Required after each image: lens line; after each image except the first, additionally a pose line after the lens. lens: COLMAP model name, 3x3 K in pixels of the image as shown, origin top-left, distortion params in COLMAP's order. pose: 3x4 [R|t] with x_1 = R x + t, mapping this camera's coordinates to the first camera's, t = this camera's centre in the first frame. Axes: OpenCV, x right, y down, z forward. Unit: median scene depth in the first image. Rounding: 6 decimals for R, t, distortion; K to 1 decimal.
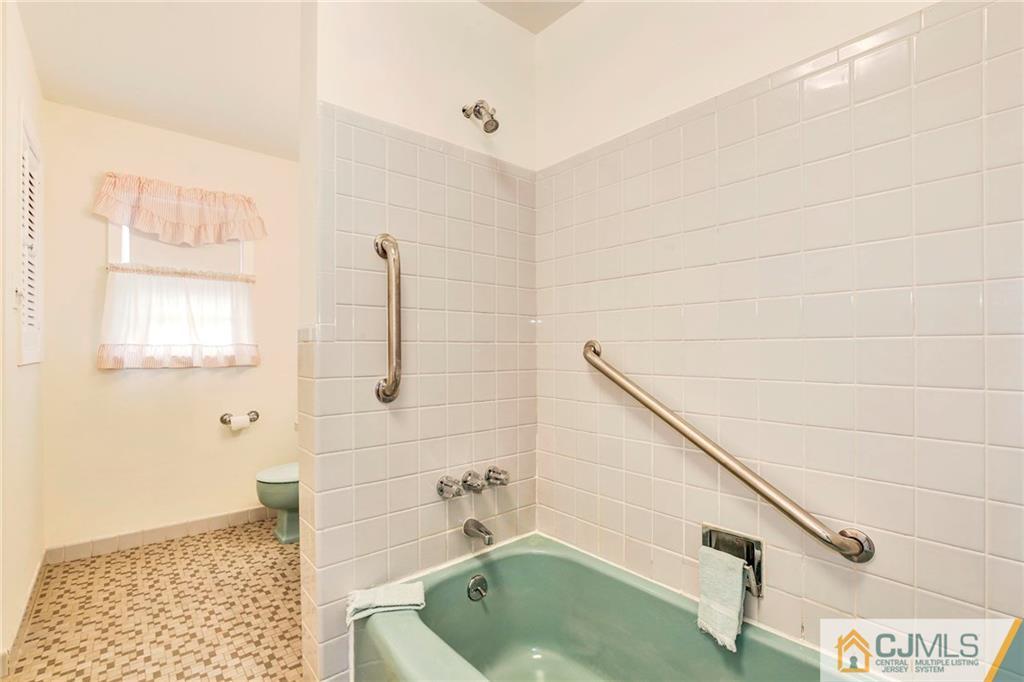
lens RADIAL K [[465.8, 0, 513.9], [0, 465.8, 343.4], [0, 0, 1]] dist [-0.016810, 0.004082]
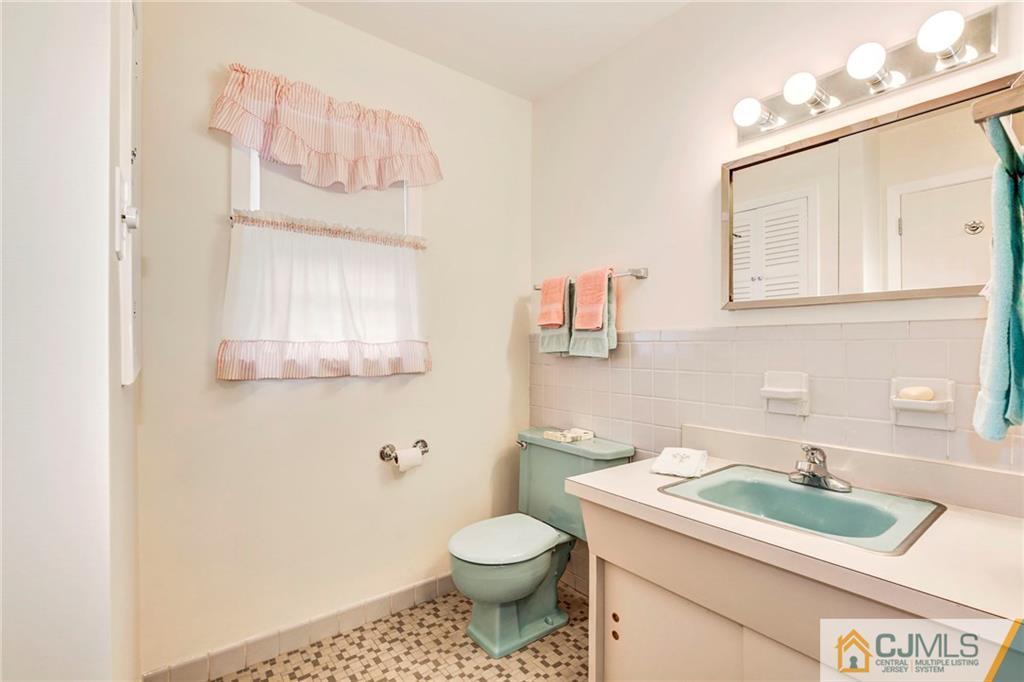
lens RADIAL K [[465.8, 0, 515.4], [0, 465.8, 342.8], [0, 0, 1]] dist [-0.016810, 0.004082]
pose [[0.998609, -0.000985, -0.052723, -0.423229], [0.000931, 0.999999, -0.001045, 0.005699], [0.052724, 0.000994, 0.998609, 0.359879]]
